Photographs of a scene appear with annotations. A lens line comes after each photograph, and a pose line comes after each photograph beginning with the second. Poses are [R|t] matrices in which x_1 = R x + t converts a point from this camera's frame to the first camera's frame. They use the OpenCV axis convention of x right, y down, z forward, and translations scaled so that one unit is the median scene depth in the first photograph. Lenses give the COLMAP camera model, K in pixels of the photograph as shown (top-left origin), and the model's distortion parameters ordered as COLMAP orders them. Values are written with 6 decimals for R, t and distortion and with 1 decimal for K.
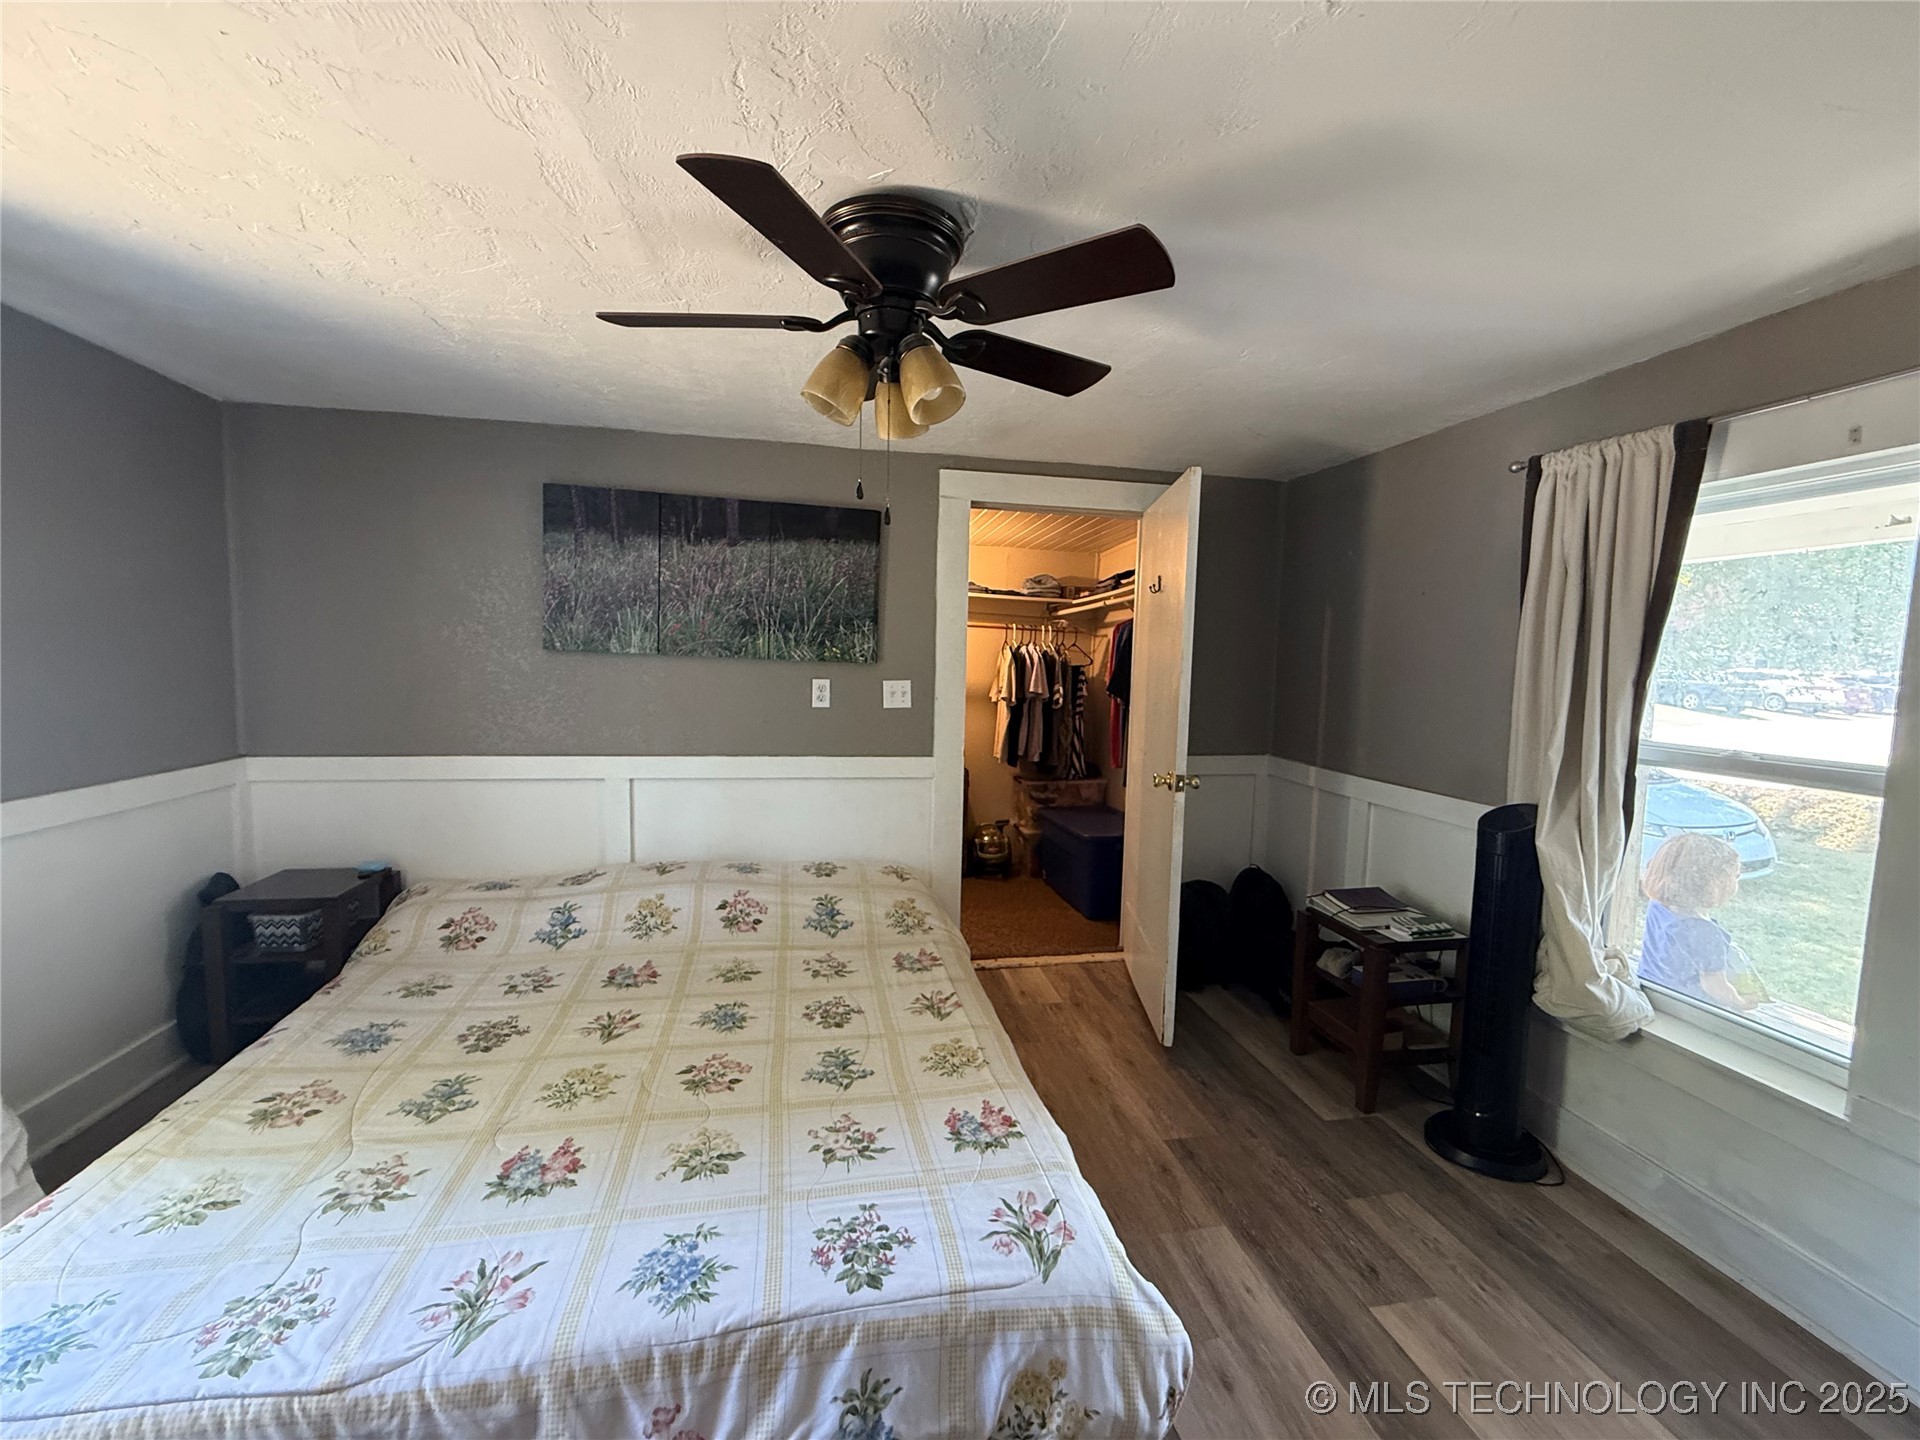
lens RADIAL K [[766.3, 0, 952.7], [0, 766.3, 721.6], [0, 0, 1]] dist [-0.000256, 0.000403]
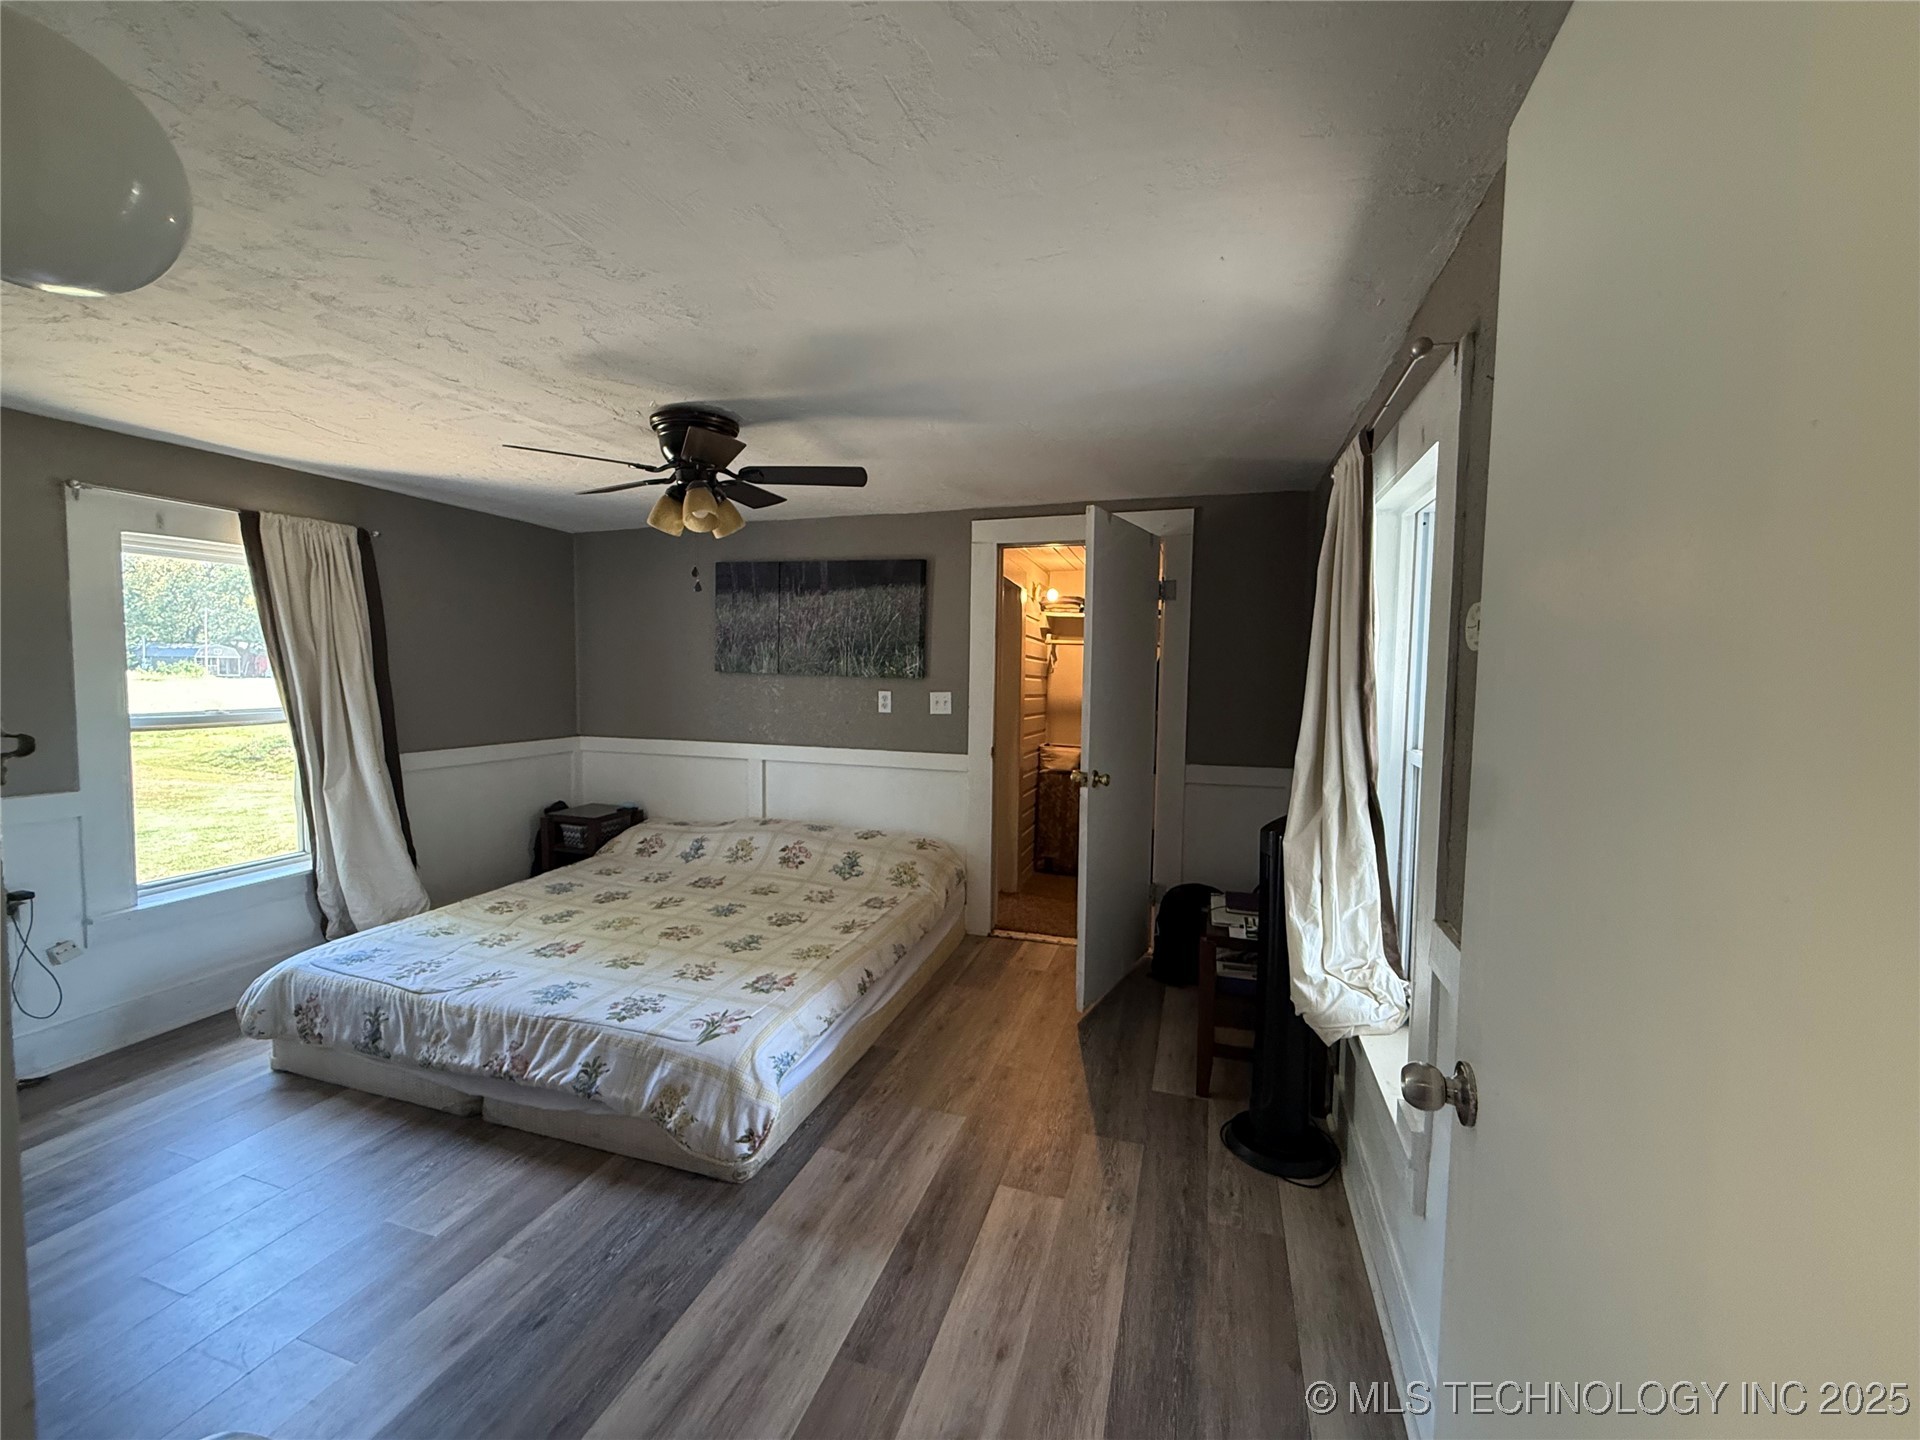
lens RADIAL K [[766.3, 0, 952.7], [0, 766.3, 721.6], [0, 0, 1]] dist [-0.000256, 0.000403]
pose [[0.871938, 0.017700, -0.489296, 0.585133], [-0.031393, 0.999311, -0.019794, 0.019474], [0.488609, 0.032619, 0.871893, -0.083977]]
